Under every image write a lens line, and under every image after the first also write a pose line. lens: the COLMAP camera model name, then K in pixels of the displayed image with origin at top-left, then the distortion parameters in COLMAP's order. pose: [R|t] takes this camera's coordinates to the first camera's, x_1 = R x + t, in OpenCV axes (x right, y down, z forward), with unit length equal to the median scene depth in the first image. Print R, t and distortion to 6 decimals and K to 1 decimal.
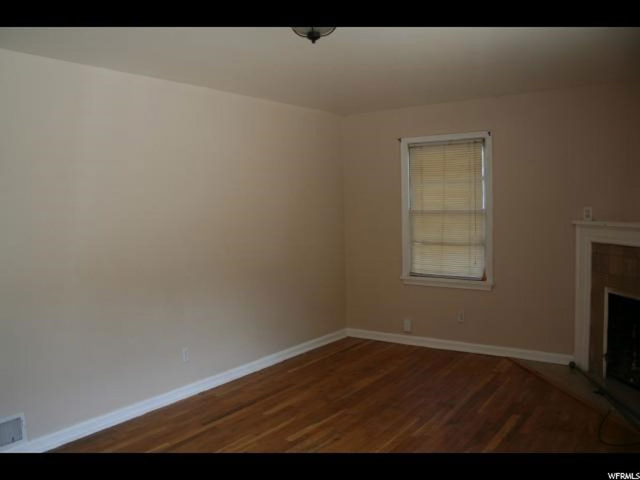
lens RADIAL K [[563.1, 0, 320.0], [0, 563.1, 240.0], [0, 0, 1]] dist [-0.181939, 0.317748]
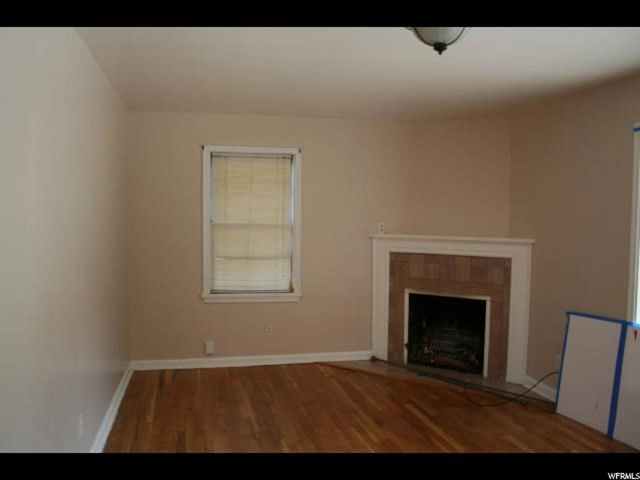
lens RADIAL K [[580.2, 0, 320.0], [0, 580.2, 240.0], [0, 0, 1]] dist [-0.010825, 0.017131]
pose [[0.671496, -0.004953, 0.740992, -0.470268], [0.027189, 0.999469, -0.017958, -0.002855], [-0.740509, 0.032205, 0.671274, 0.231551]]
